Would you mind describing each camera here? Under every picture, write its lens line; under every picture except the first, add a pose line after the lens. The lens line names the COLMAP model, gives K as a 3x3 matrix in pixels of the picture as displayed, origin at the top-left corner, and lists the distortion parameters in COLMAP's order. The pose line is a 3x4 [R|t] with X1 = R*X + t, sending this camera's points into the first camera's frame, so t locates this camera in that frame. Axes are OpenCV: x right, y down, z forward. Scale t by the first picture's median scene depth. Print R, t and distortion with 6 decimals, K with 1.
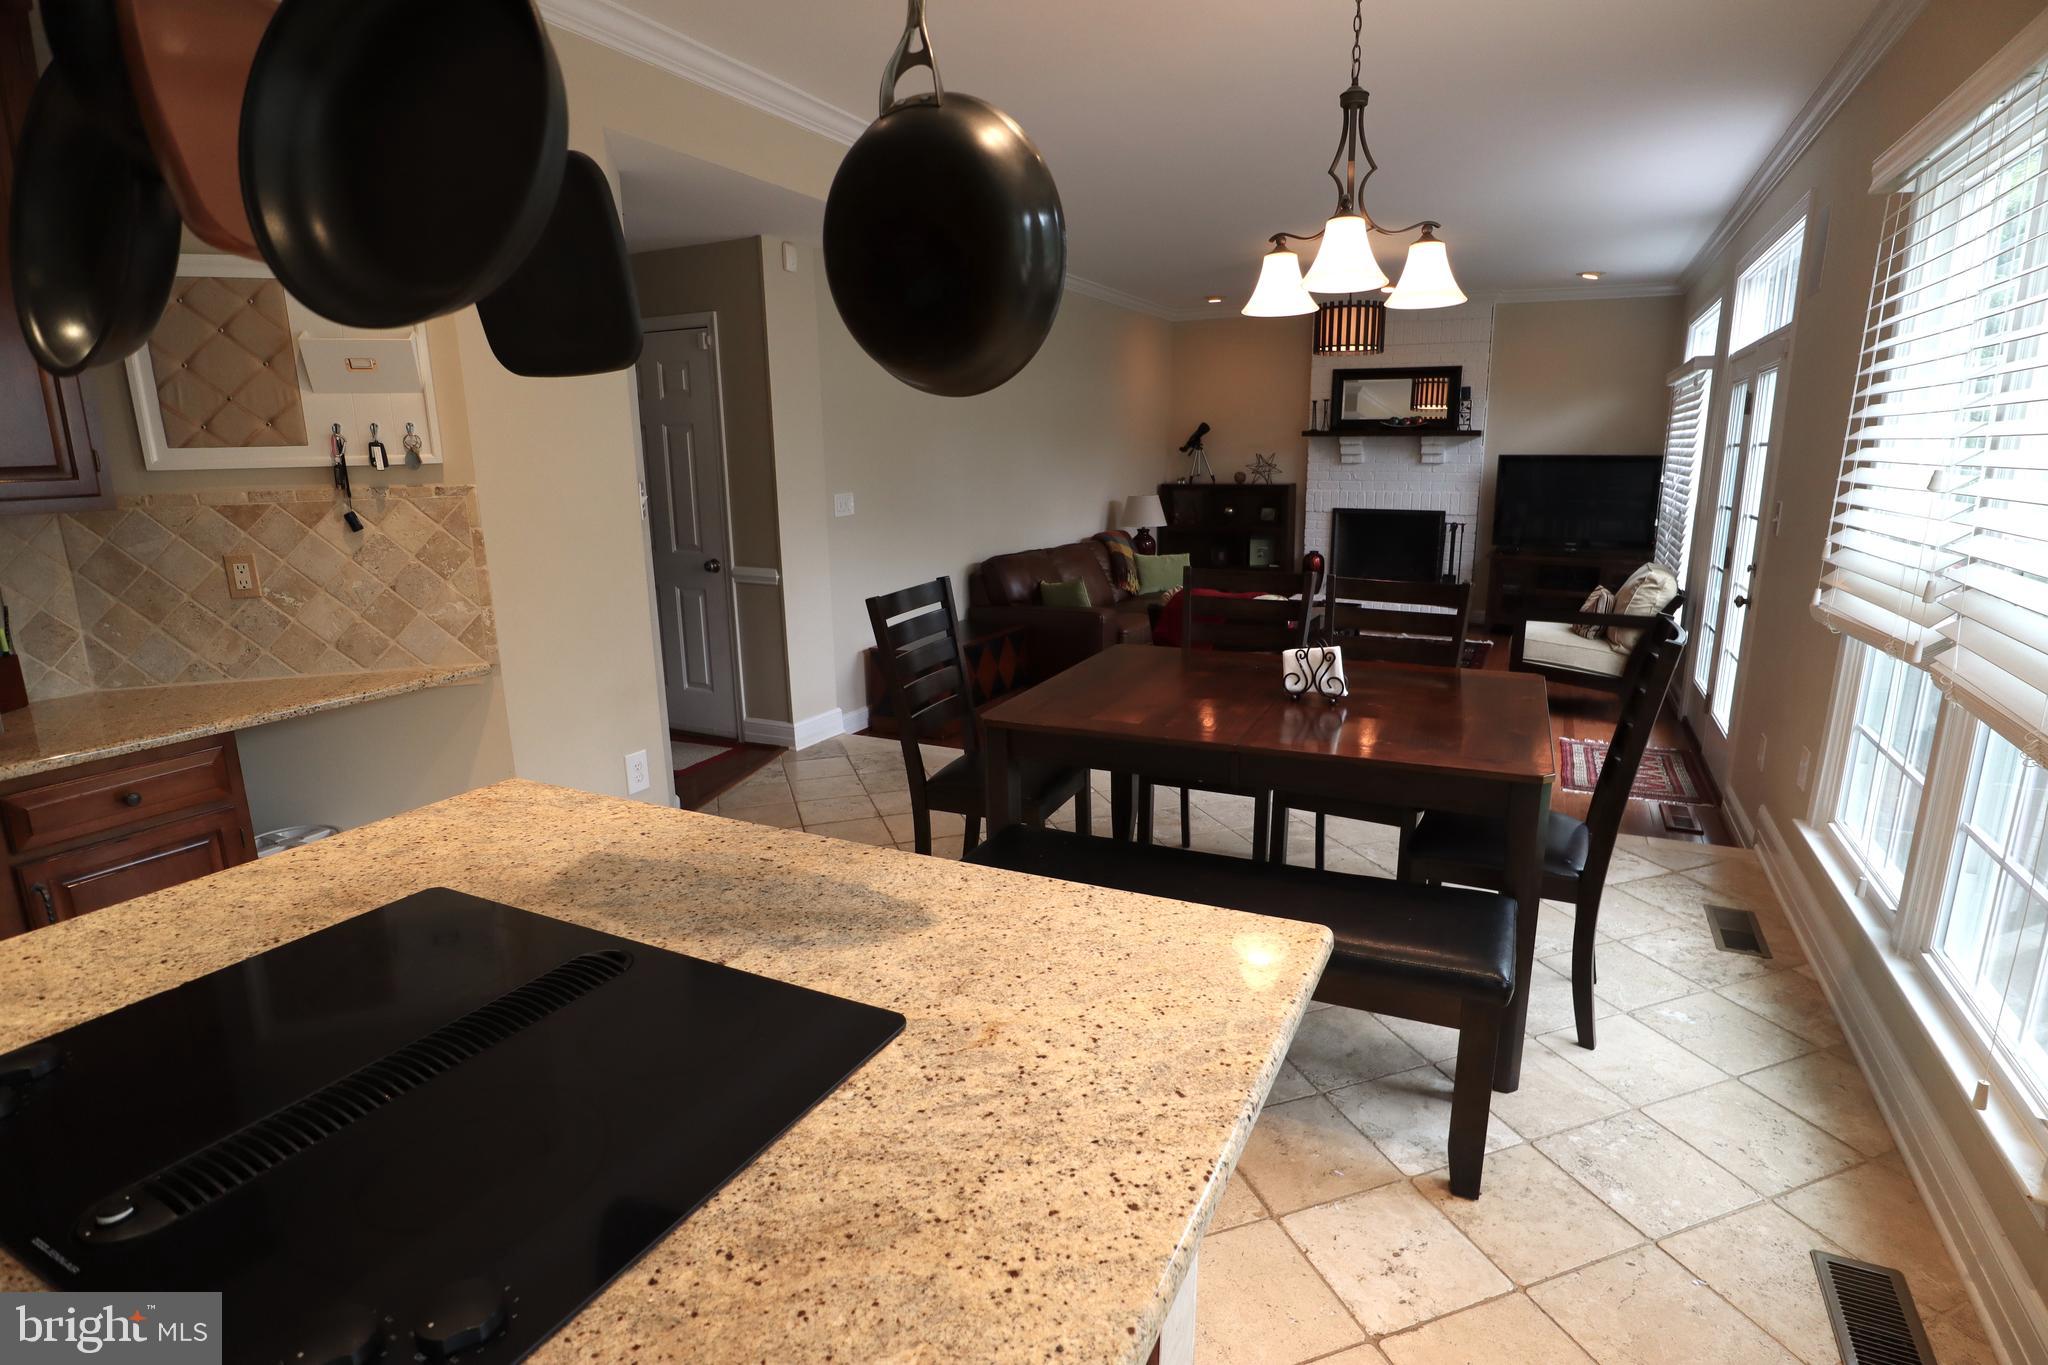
lens RADIAL K [[1026.8, 0, 1052.8], [0, 1026.8, 683.7], [0, 0, 1]] dist [-0.040517, 0.014351]
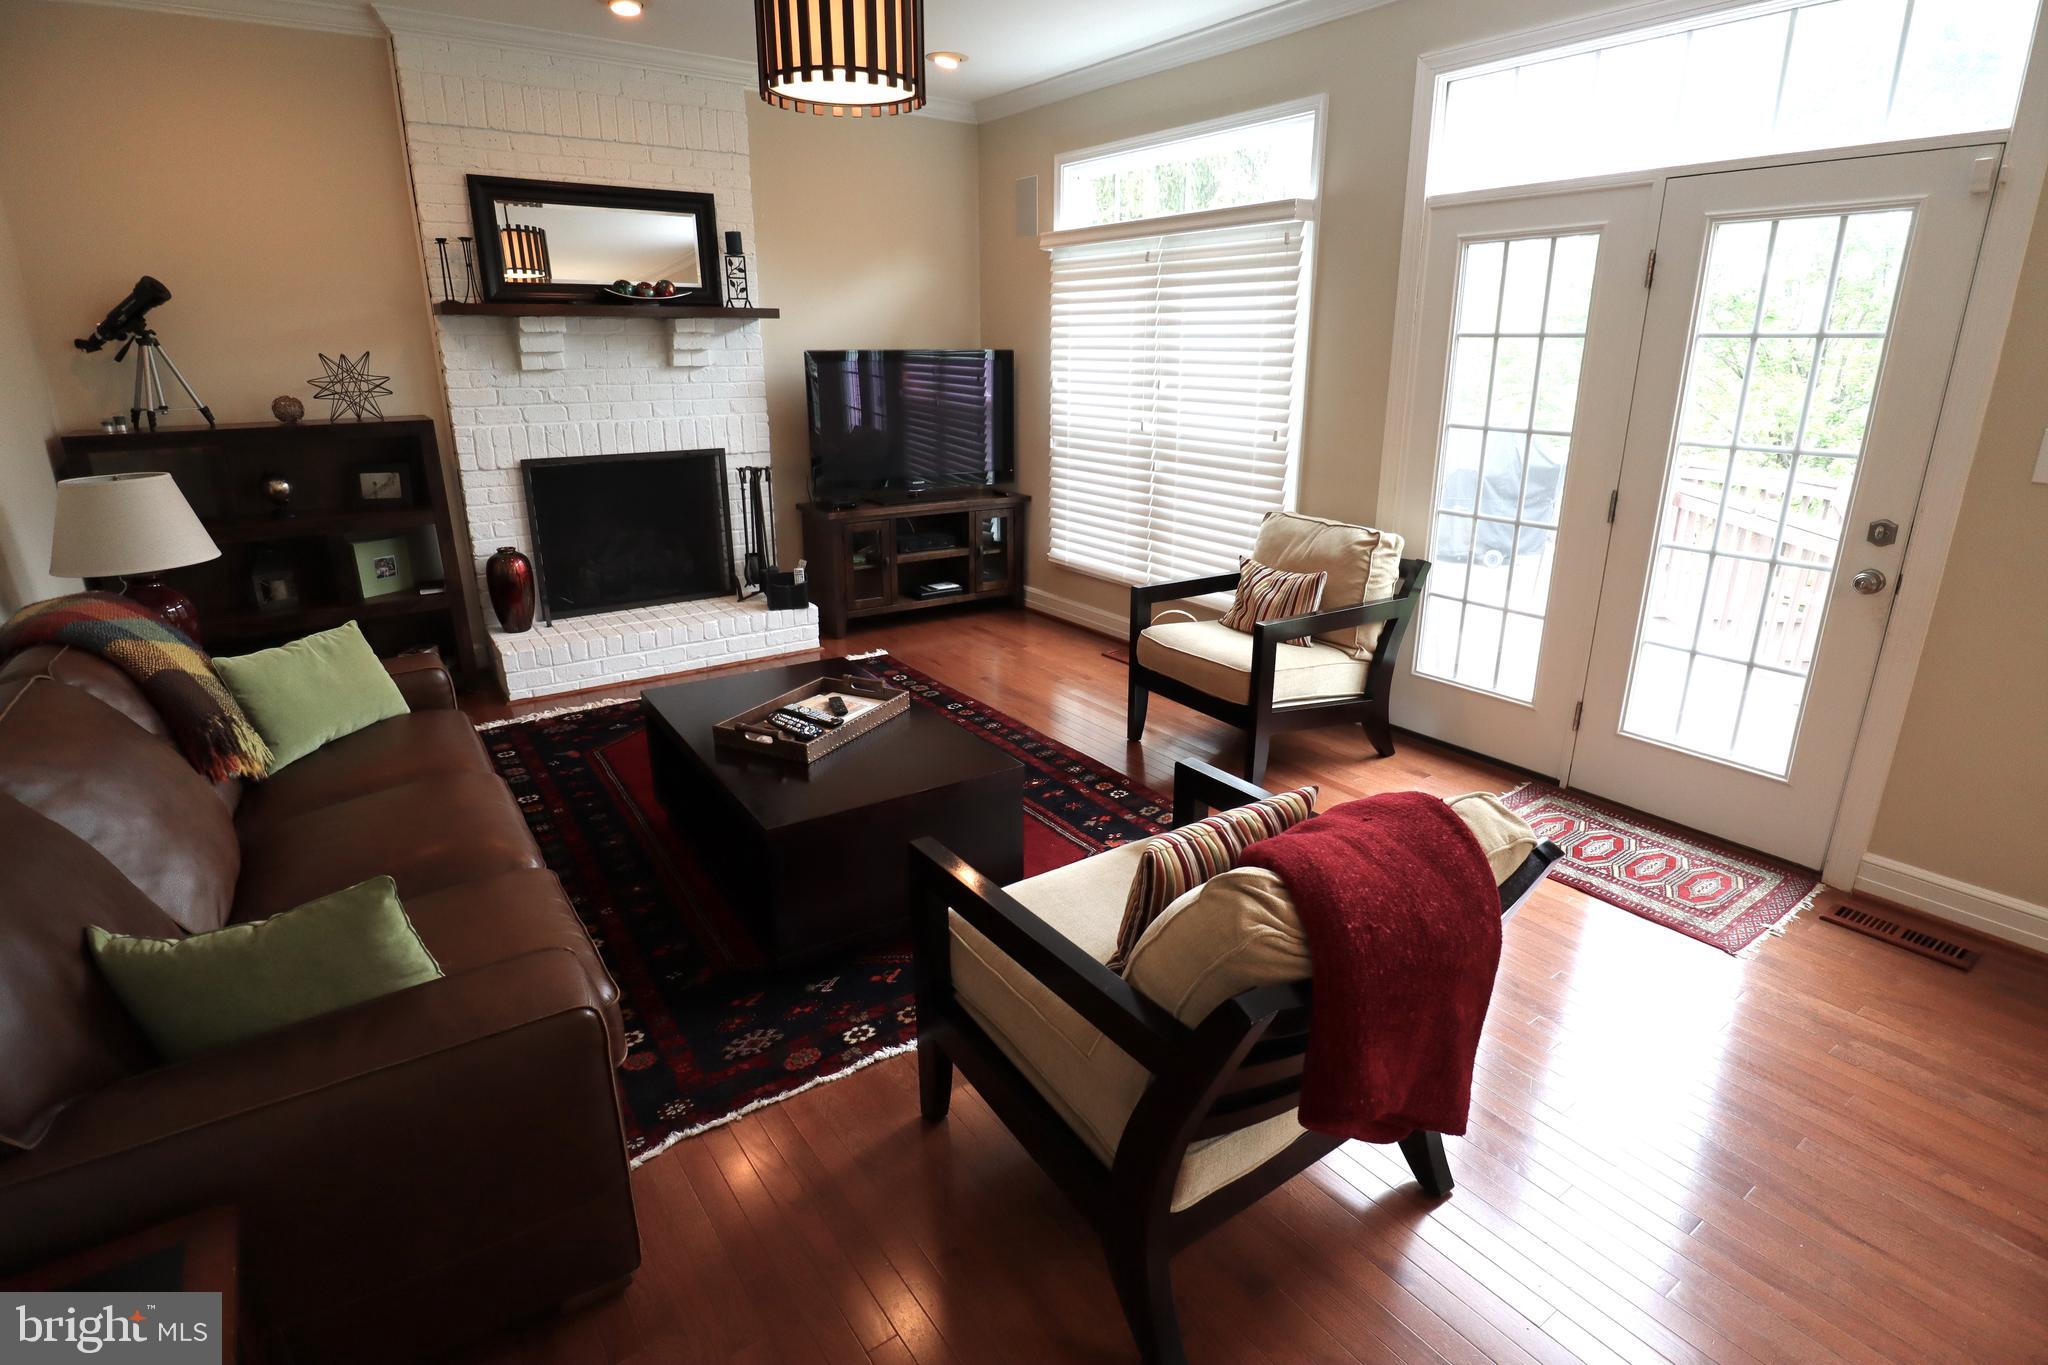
lens RADIAL K [[1030.0, 0, 1047.2], [0, 1030.0, 689.3], [0, 0, 1]] dist [-0.056327, 0.025056]
pose [[0.472501, -0.272631, 0.838102, -0.061161], [0.190402, 0.960071, 0.204963, -0.119649], [-0.860517, 0.062731, 0.505544, 0.542654]]
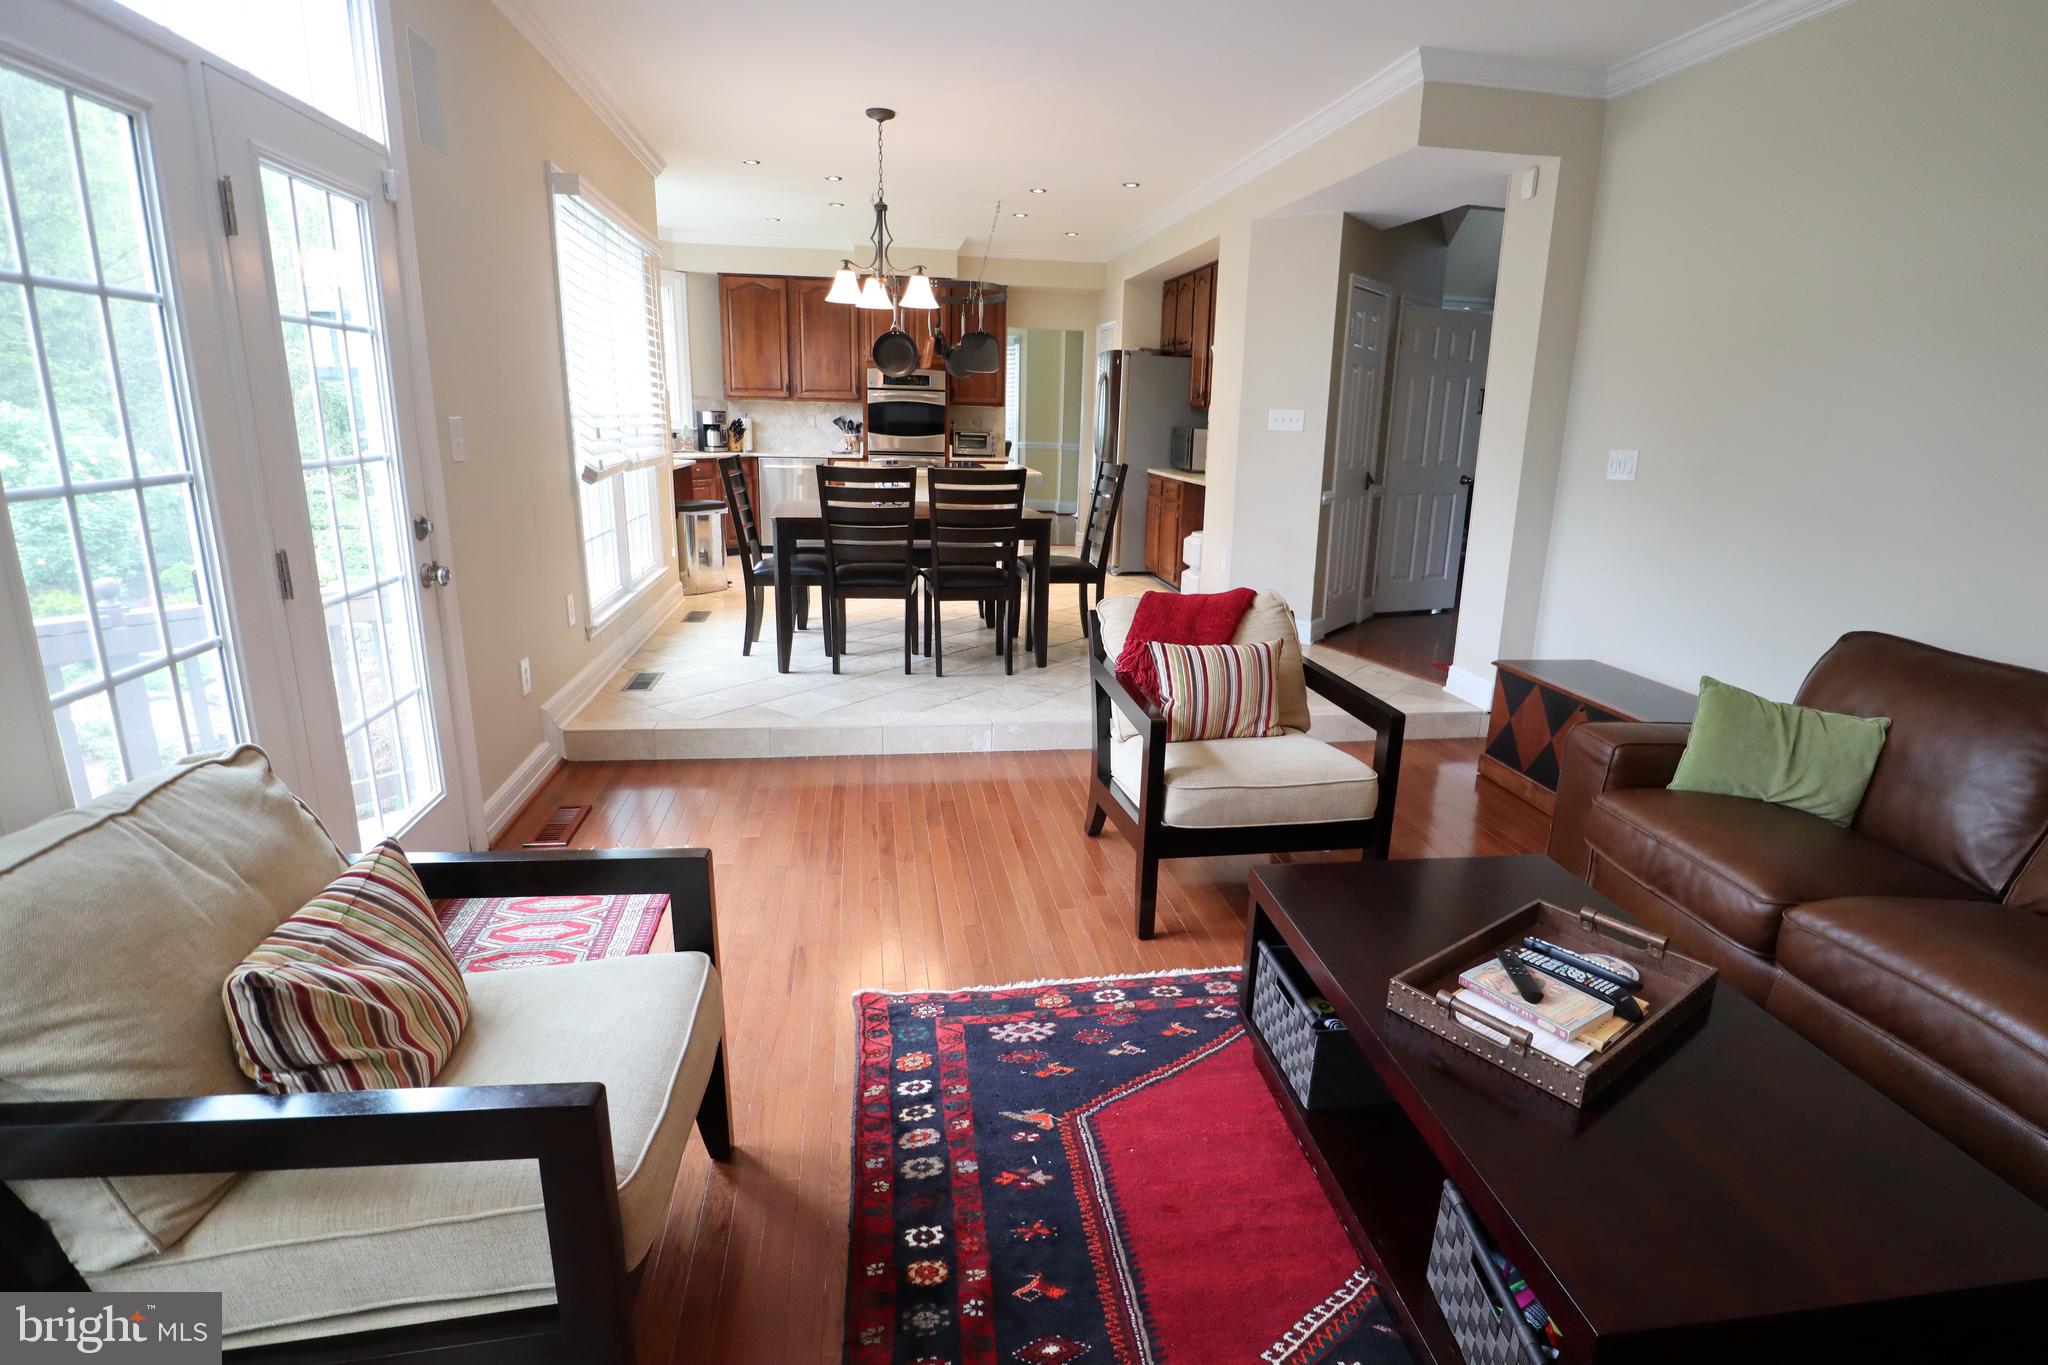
lens RADIAL K [[1030.0, 0, 1047.2], [0, 1030.0, 689.3], [0, 0, 1]] dist [-0.056327, 0.025056]
pose [[-0.819080, 0.137052, -0.557067, 0.344105], [-0.146072, 0.889214, 0.433545, -0.173725], [0.554770, 0.436481, -0.708318, 0.823831]]
